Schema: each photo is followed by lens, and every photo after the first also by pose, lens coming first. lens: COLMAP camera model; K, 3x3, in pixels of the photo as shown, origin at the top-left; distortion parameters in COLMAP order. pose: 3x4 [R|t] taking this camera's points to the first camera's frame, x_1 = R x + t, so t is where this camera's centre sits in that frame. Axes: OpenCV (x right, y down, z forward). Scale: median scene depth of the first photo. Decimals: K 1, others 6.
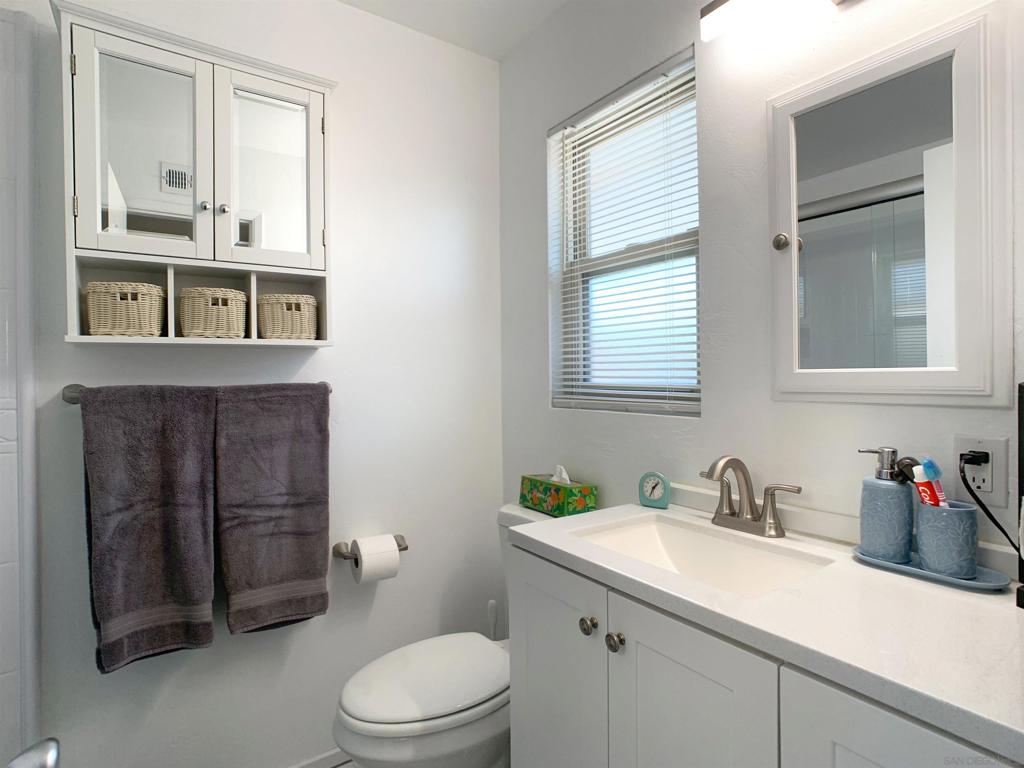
lens RADIAL K [[538.2, 0, 511.3], [0, 538.2, 379.6], [0, 0, 1]] dist [-0.027256, -0.000039]
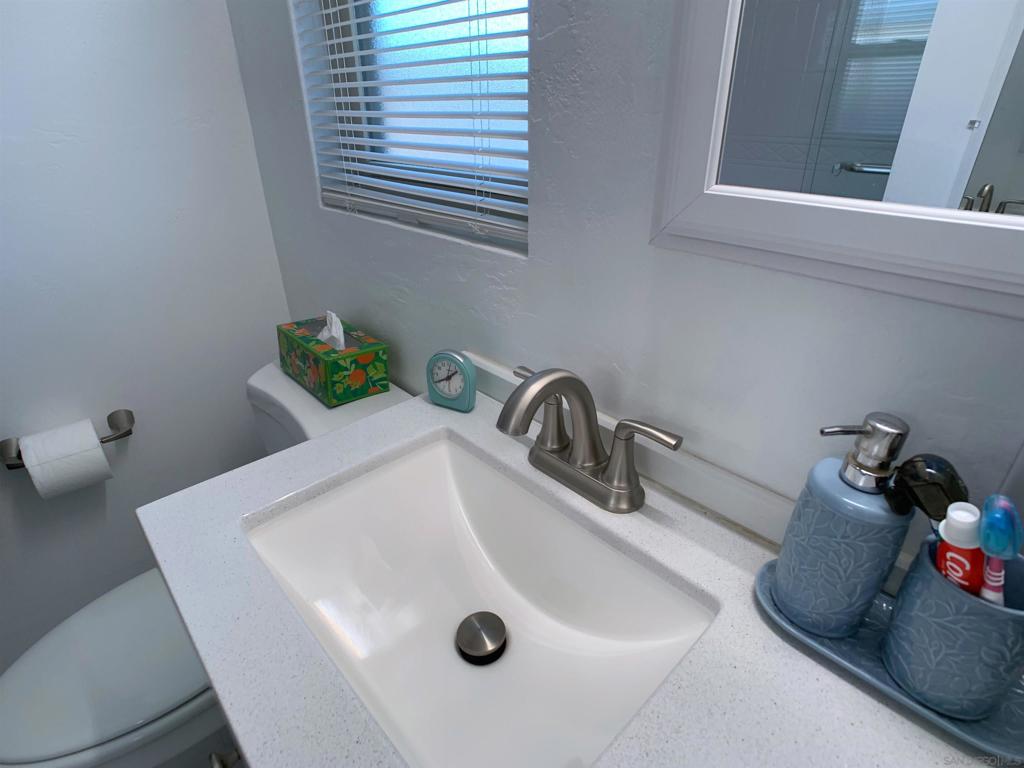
lens RADIAL K [[538.2, 0, 511.3], [0, 538.2, 379.6], [0, 0, 1]] dist [-0.027256, -0.000039]
pose [[0.988836, -0.069749, 0.131675, 0.266909], [0.003453, 0.894168, 0.447717, -0.058506], [-0.148968, -0.442264, 0.884427, 0.498069]]
